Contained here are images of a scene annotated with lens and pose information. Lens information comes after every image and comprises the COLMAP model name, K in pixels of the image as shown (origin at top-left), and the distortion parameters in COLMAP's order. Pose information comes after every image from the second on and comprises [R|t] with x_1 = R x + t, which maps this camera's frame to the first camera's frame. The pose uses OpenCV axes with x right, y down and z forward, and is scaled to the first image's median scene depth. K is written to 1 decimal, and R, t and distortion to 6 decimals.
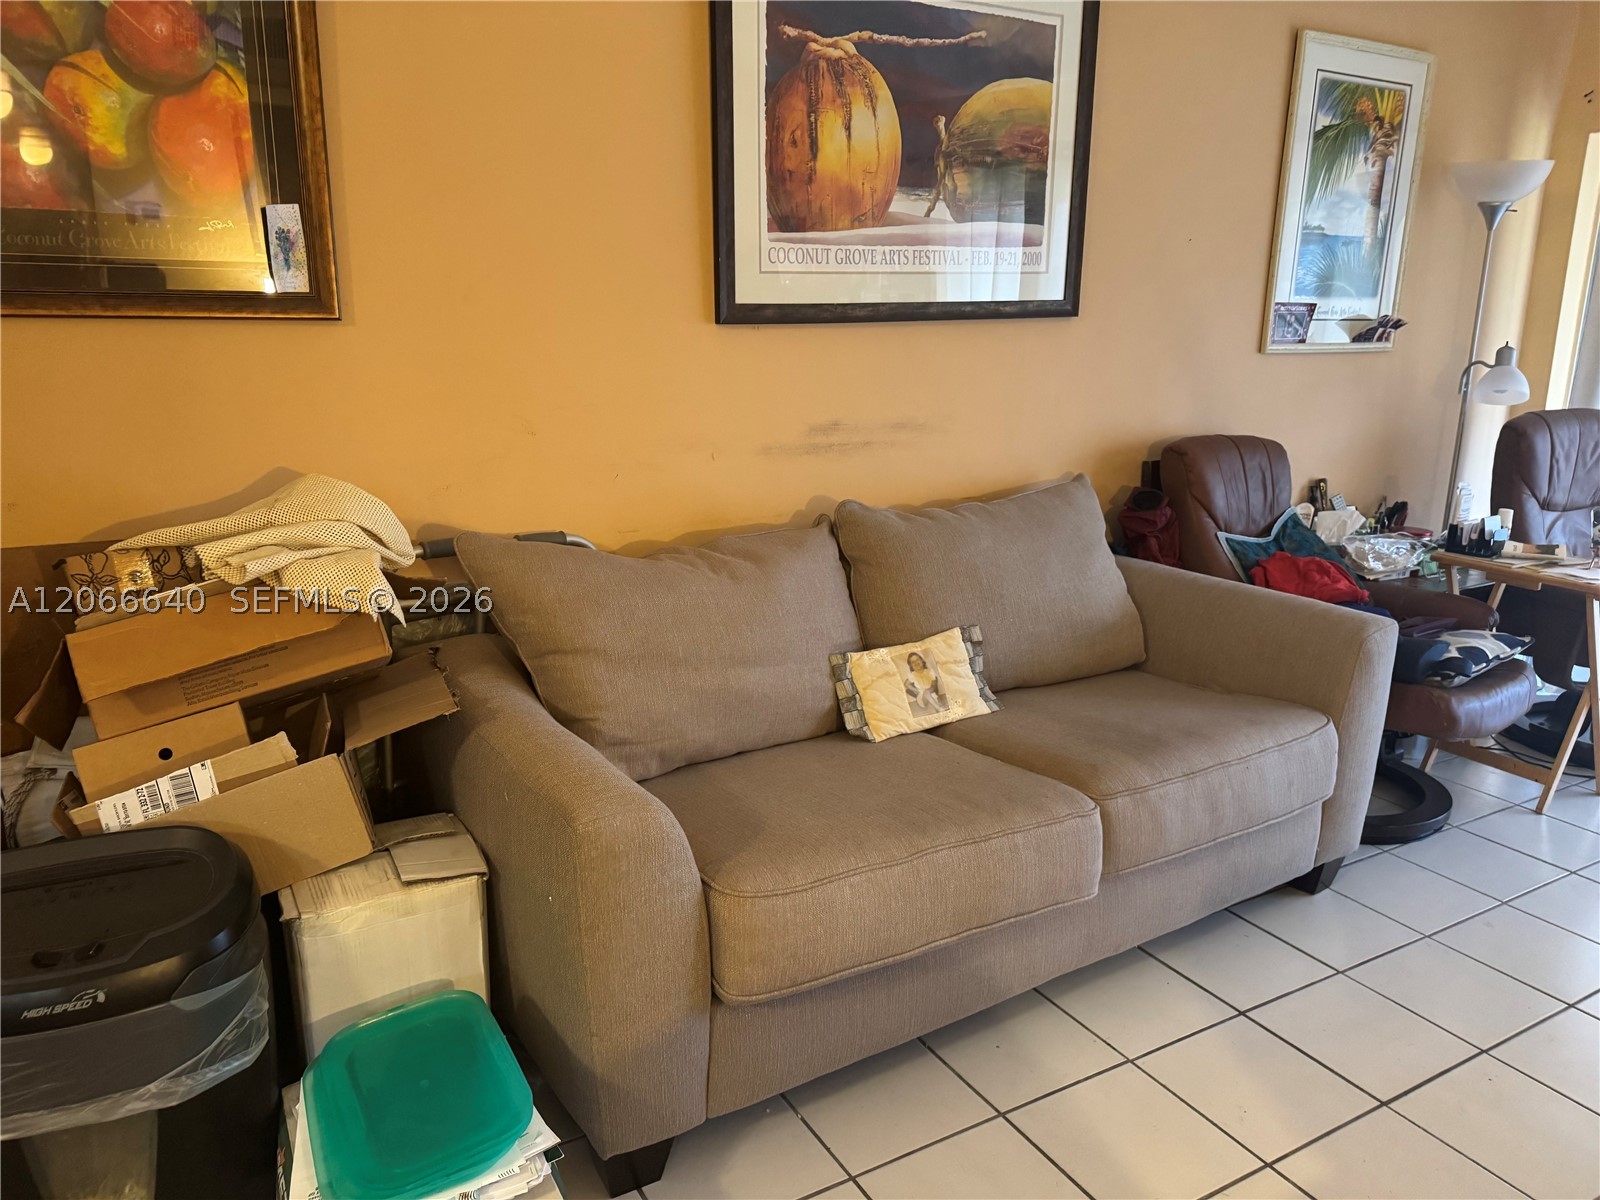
lens RADIAL K [[1127.2, 0, 800.0], [0, 1127.2, 600.0], [0, 0, 1]] dist [-0.045471, 0.001771]
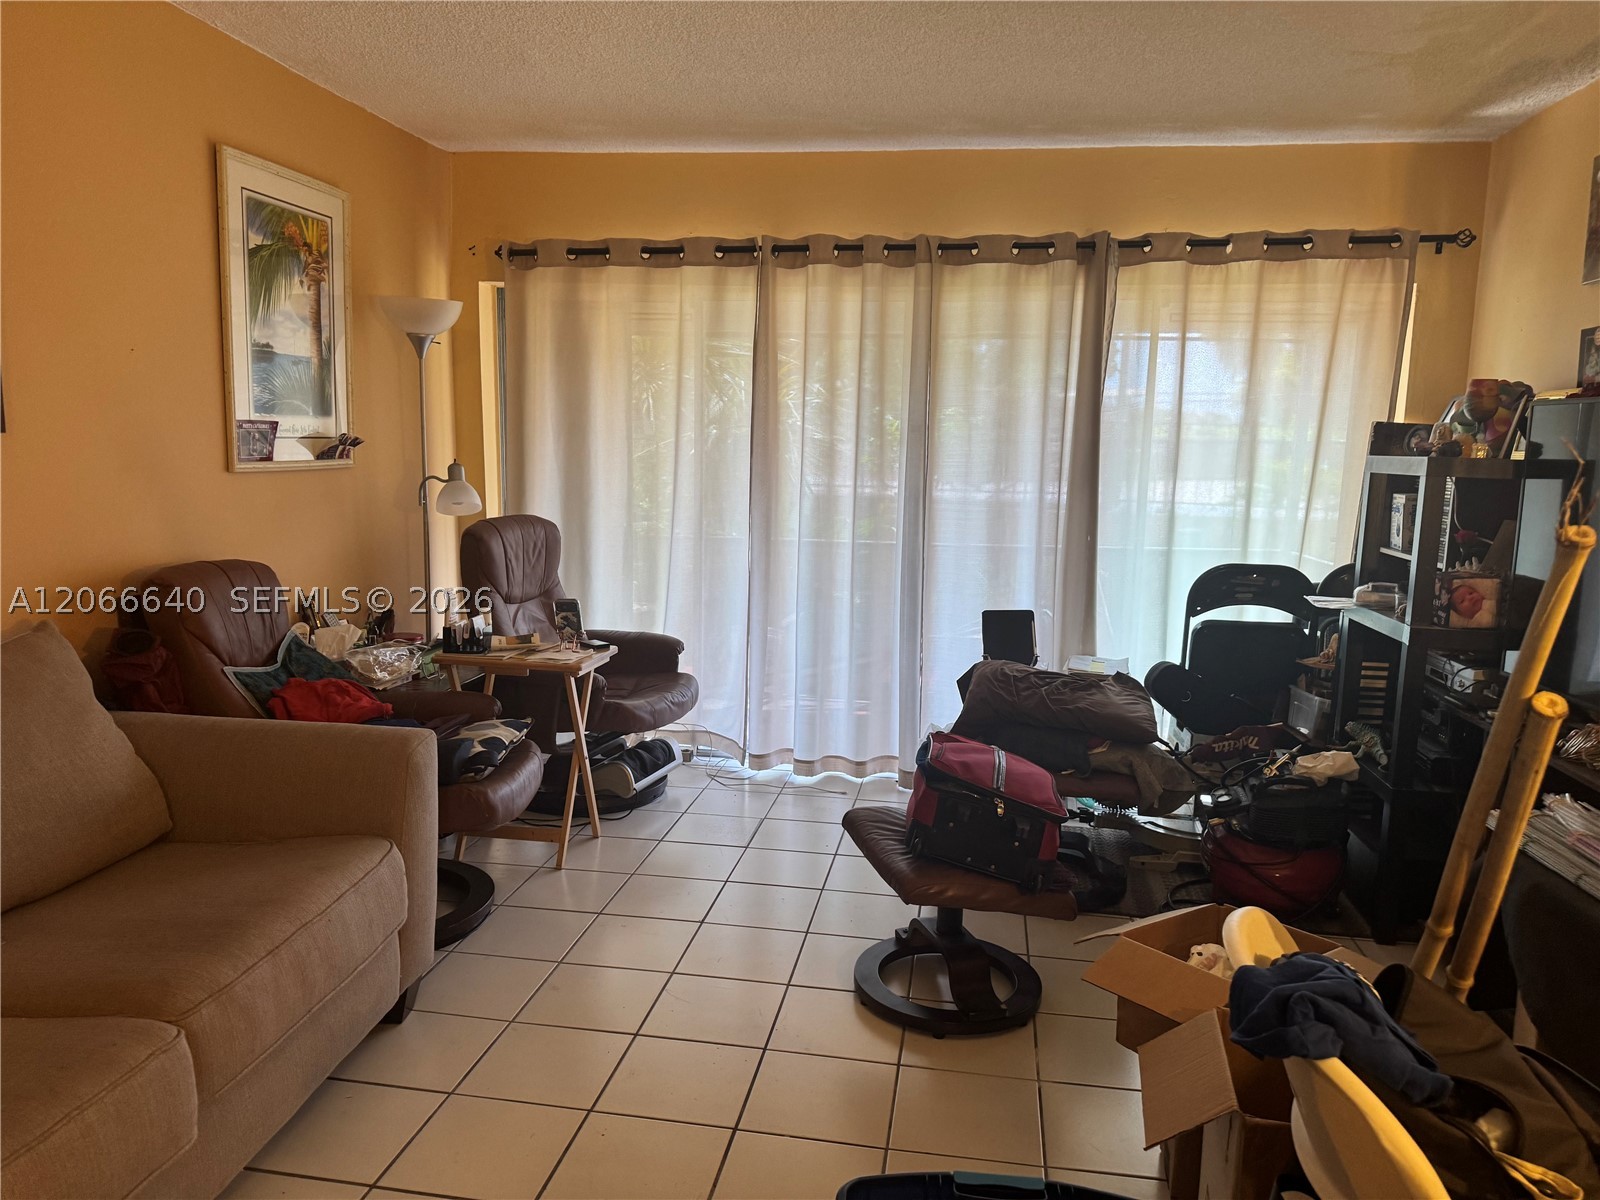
lens RADIAL K [[1098.5, 0, 800.0], [0, 1098.5, 600.0], [0, 0, 1]] dist [0.002855, -0.029564]
pose [[0.620897, -0.095153, 0.778095, -0.024197], [0.168925, 0.985525, -0.014278, -0.020504], [-0.765474, 0.140305, 0.627984, 0.063350]]
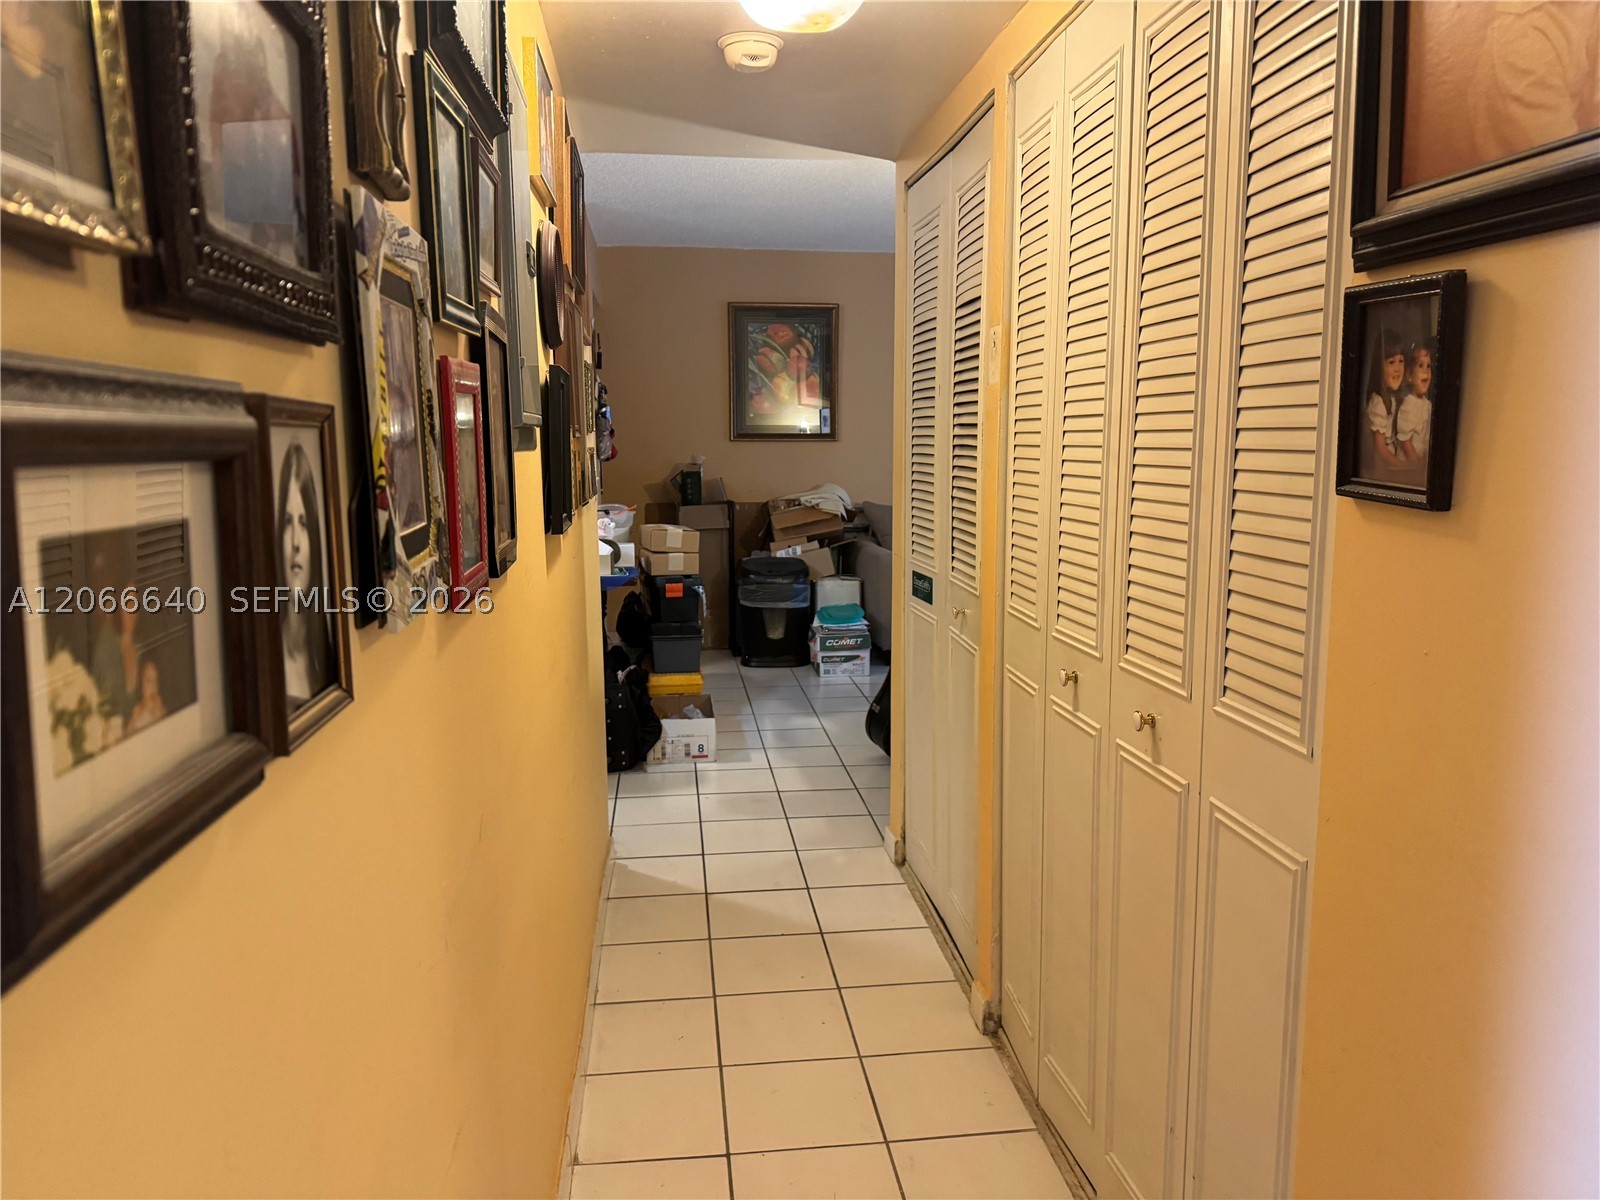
lens RADIAL K [[1133.2, 0, 803.3], [0, 1133.2, 614.9], [0, 0, 1]] dist [0.088583, -0.106702]
pose [[0.924823, 0.044827, -0.377748, 0.108308], [-0.081303, 0.993379, -0.081167, 0.073336], [0.371608, 0.105777, 0.922344, -0.284835]]
